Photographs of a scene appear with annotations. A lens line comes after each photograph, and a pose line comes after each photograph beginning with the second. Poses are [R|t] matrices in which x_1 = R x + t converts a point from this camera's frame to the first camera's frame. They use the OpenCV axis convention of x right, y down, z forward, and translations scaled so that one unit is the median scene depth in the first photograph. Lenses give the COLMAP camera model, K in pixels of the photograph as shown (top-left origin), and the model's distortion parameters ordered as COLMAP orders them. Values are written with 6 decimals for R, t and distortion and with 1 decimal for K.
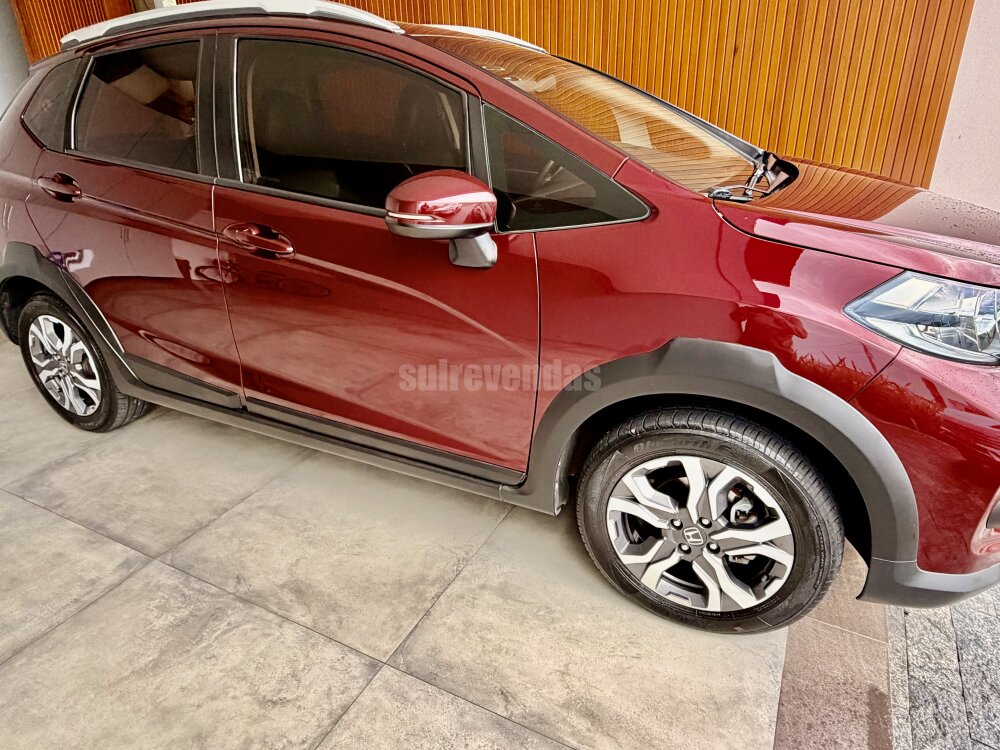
lens RADIAL K [[622.8, 0, 500.0], [0, 622.8, 375.0], [0, 0, 1]] dist [0.003113, 0.001693]
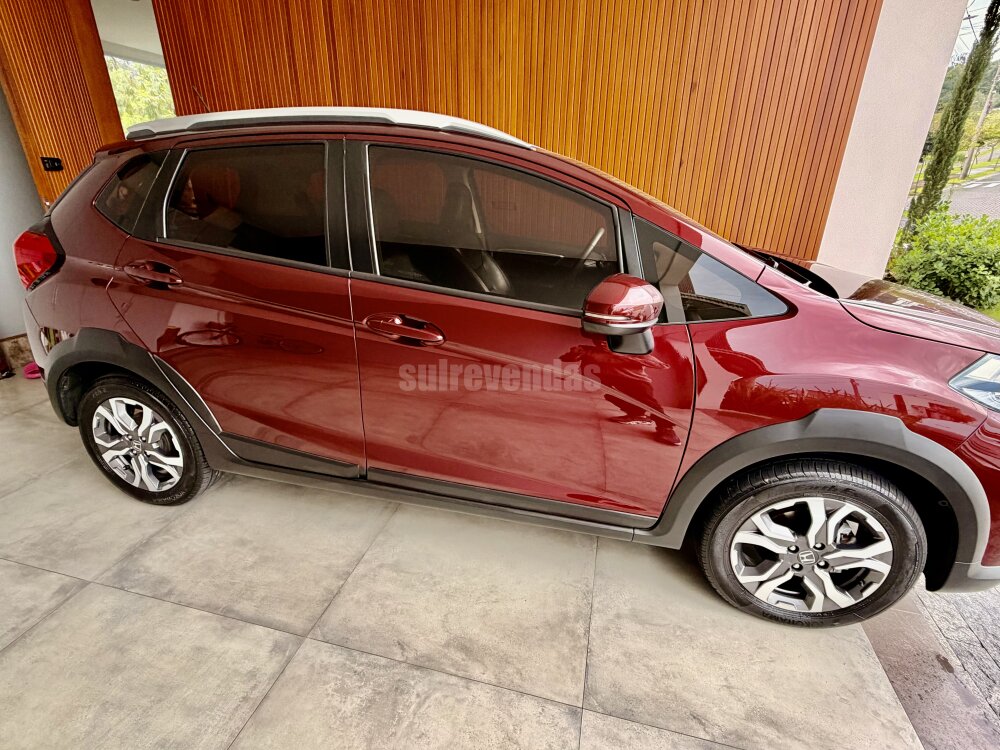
lens RADIAL K [[481.9, 0, 500.0], [0, 481.9, 375.0], [0, 0, 1]] dist [0.001212, 0.000412]
pose [[0.972529, -0.054984, 0.226193, -0.395876], [0.060748, 0.997980, -0.018596, -0.104384], [-0.224714, 0.031826, 0.973905, 0.134810]]
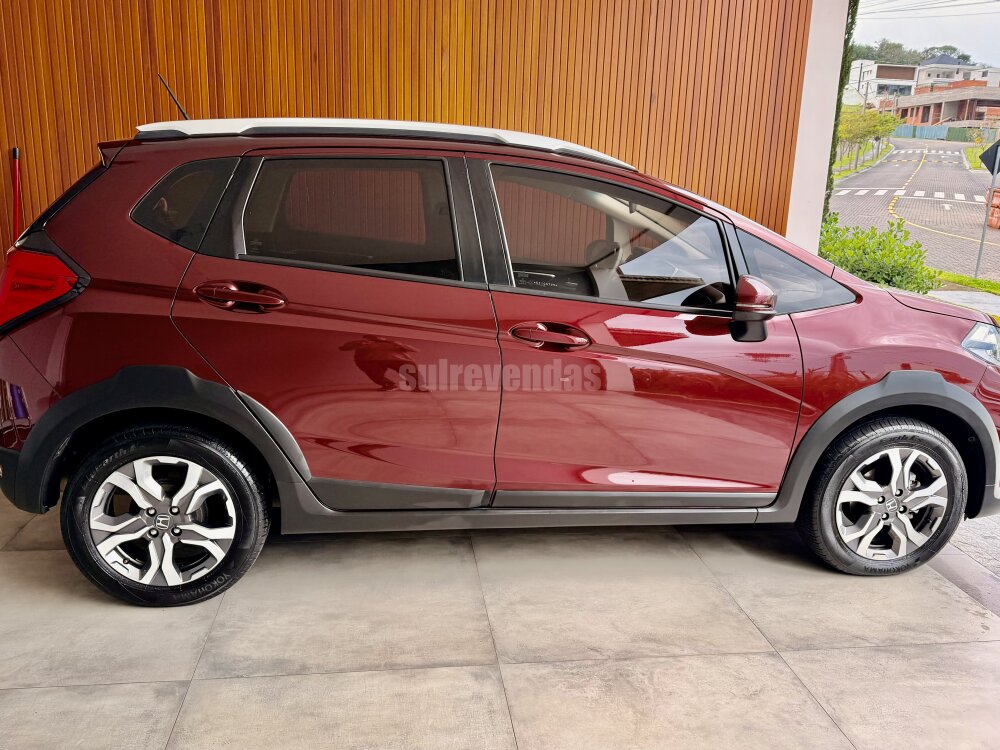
lens RADIAL K [[816.7, 0, 500.0], [0, 816.7, 375.0], [0, 0, 1]] dist [0.115045, -0.214840]
pose [[0.813372, -0.085827, 0.575378, -1.245789], [0.186336, 0.975385, -0.117915, 0.010313], [-0.551094, 0.203123, 0.809343, -0.125737]]
